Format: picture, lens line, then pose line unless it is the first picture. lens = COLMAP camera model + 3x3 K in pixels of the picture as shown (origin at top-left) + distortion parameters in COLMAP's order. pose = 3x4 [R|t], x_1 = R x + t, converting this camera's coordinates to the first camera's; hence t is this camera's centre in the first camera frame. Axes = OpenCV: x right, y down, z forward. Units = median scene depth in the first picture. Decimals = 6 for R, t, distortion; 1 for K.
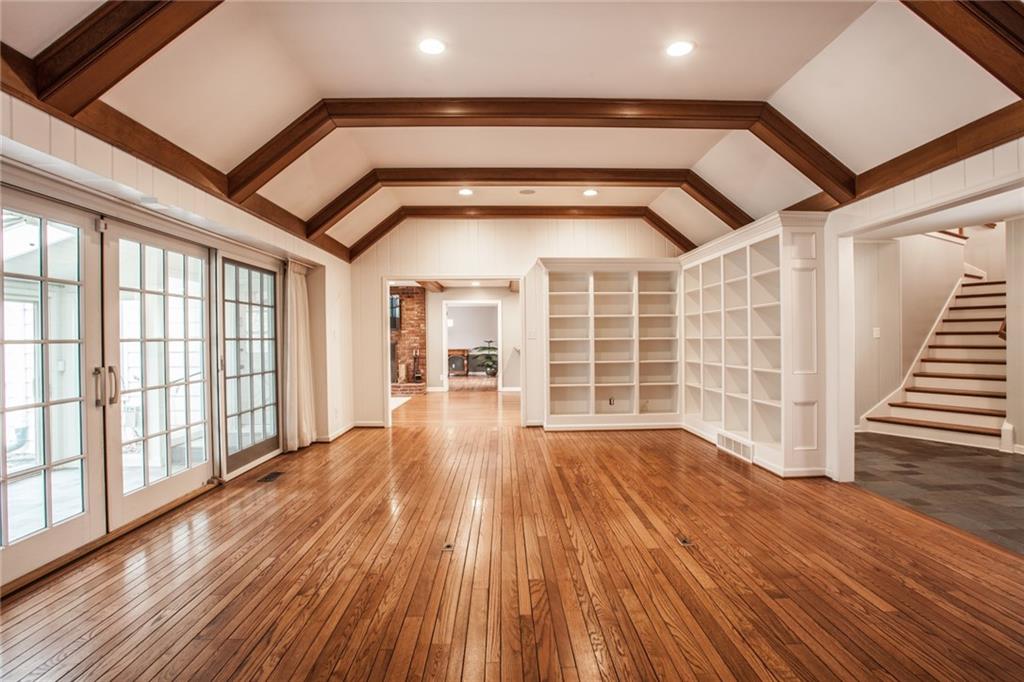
lens RADIAL K [[502.4, 0, 516.5], [0, 502.4, 343.7], [0, 0, 1]] dist [-0.043643, 0.001956]
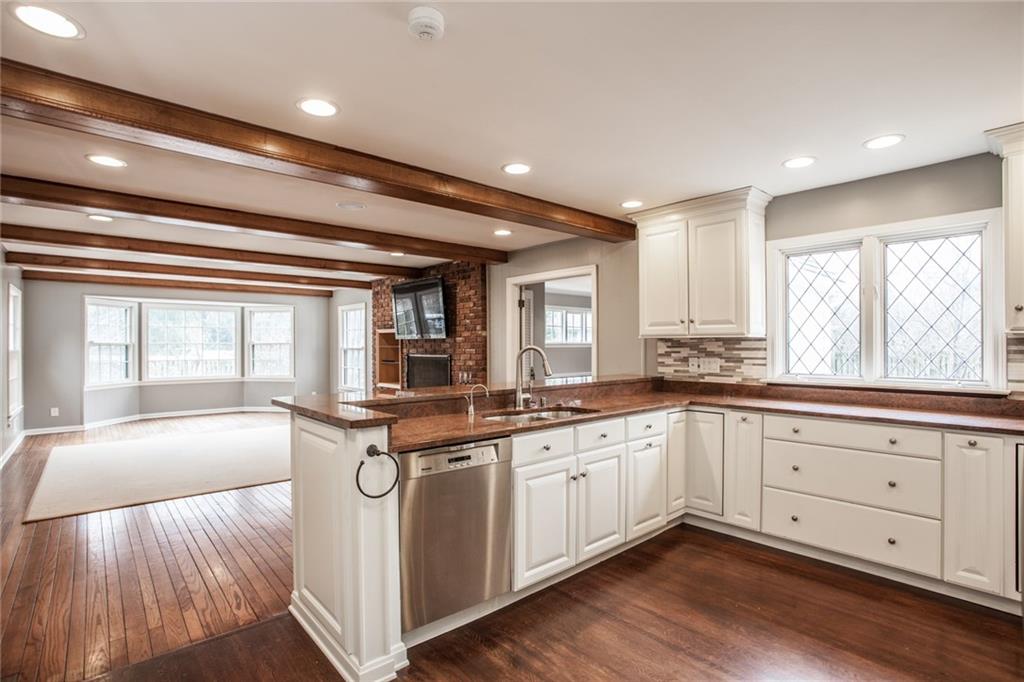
lens RADIAL K [[502.4, 0, 516.5], [0, 502.4, 343.7], [0, 0, 1]] dist [-0.043643, 0.001956]
pose [[0.636778, 0.003263, -0.771041, 0.644358], [-0.009246, 0.999951, -0.003404, -0.044634], [0.770992, 0.009297, 0.636777, 1.709241]]
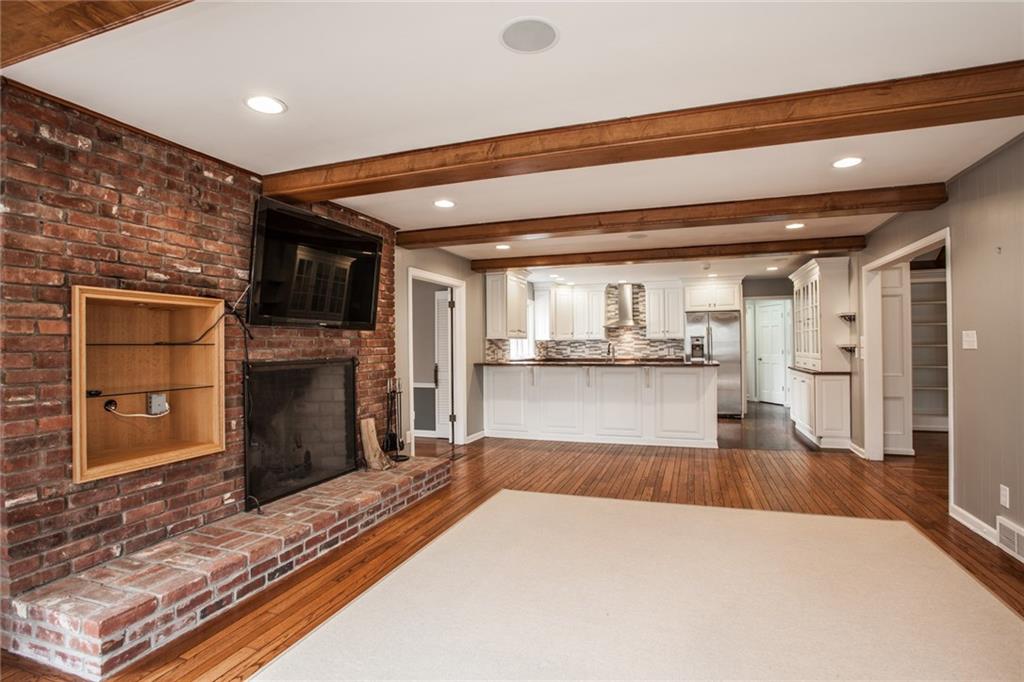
lens RADIAL K [[502.4, 0, 516.5], [0, 502.4, 343.7], [0, 0, 1]] dist [-0.043643, 0.001956]
pose [[0.365311, 0.006205, 0.930865, -1.341197], [0.016984, 0.999767, -0.013329, -0.023080], [-0.930730, 0.020679, 0.365121, 1.874890]]
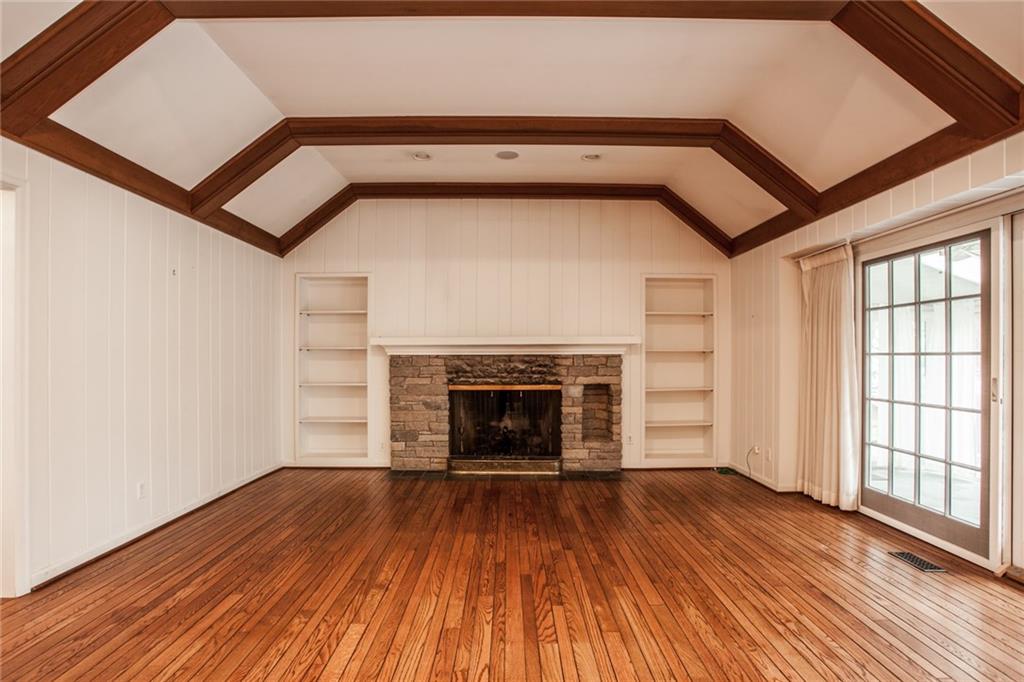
lens RADIAL K [[518.4, 0, 509.2], [0, 518.4, 354.1], [0, 0, 1]] dist [-0.056576, 0.025143]
pose [[-0.999574, 0.008527, 0.027917, 0.040392], [0.008779, 0.999922, 0.008921, -0.010297], [-0.027838, 0.009162, -0.999570, 0.968898]]
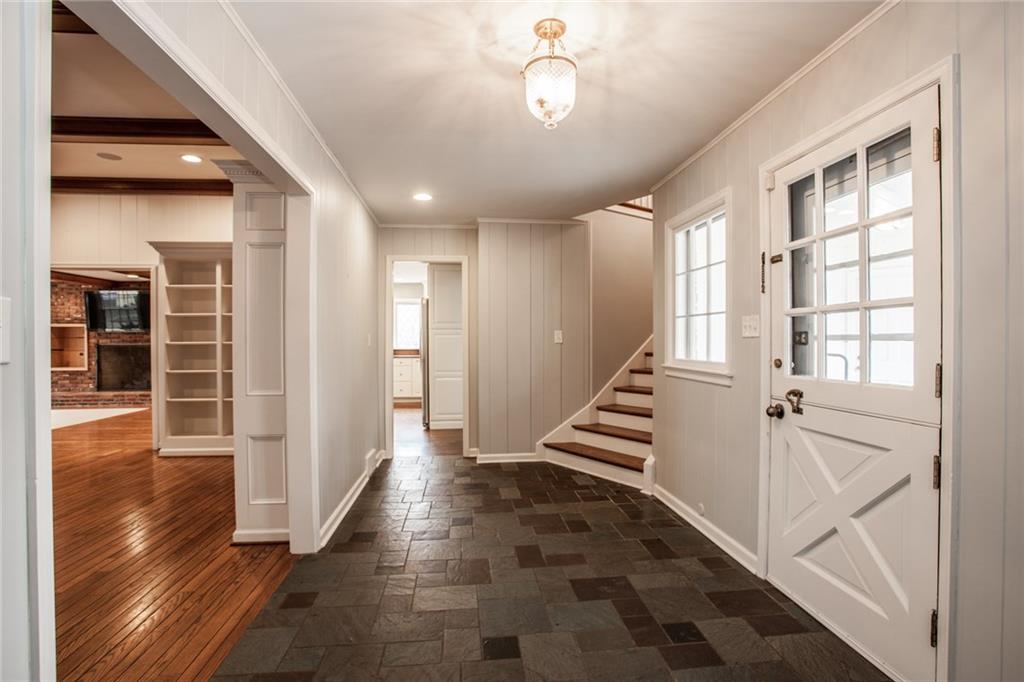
lens RADIAL K [[502.4, 0, 516.5], [0, 502.4, 343.7], [0, 0, 1]] dist [-0.043643, 0.001956]
pose [[0.997201, 0.005215, 0.074590, 0.812590], [-0.004782, 0.999971, -0.005979, -0.008059], [-0.074619, 0.005606, 0.997196, 0.254155]]
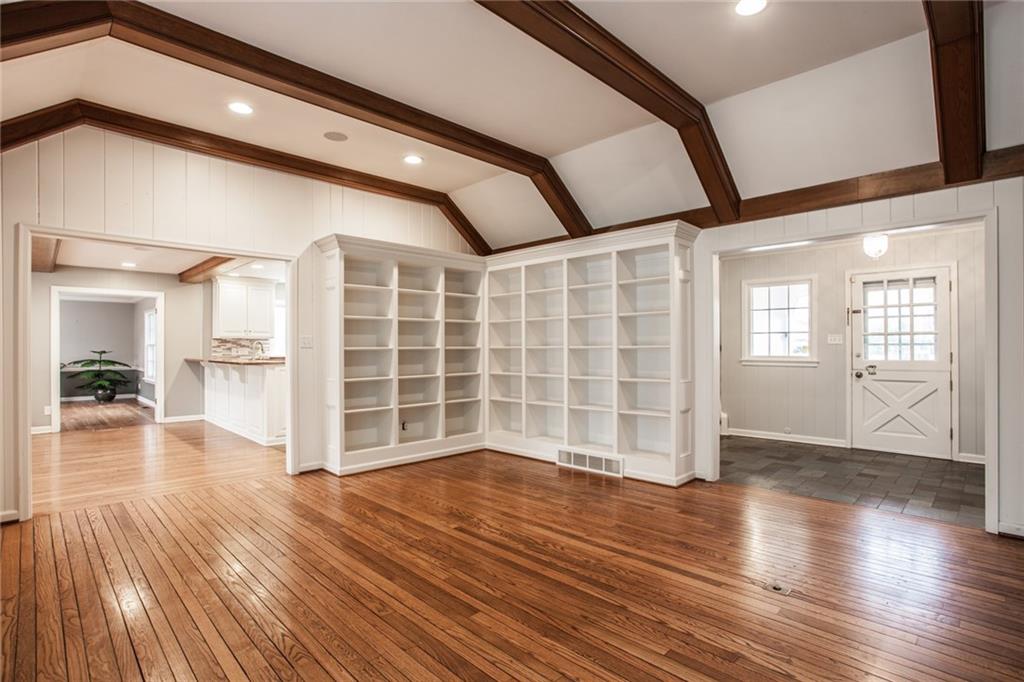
lens RADIAL K [[502.4, 0, 516.5], [0, 502.4, 343.7], [0, 0, 1]] dist [-0.043643, 0.001956]
pose [[0.735248, 0.010053, 0.677723, -0.335697], [0.004386, 0.999799, -0.019589, -0.000018], [-0.677784, 0.017375, 0.735056, 0.420339]]
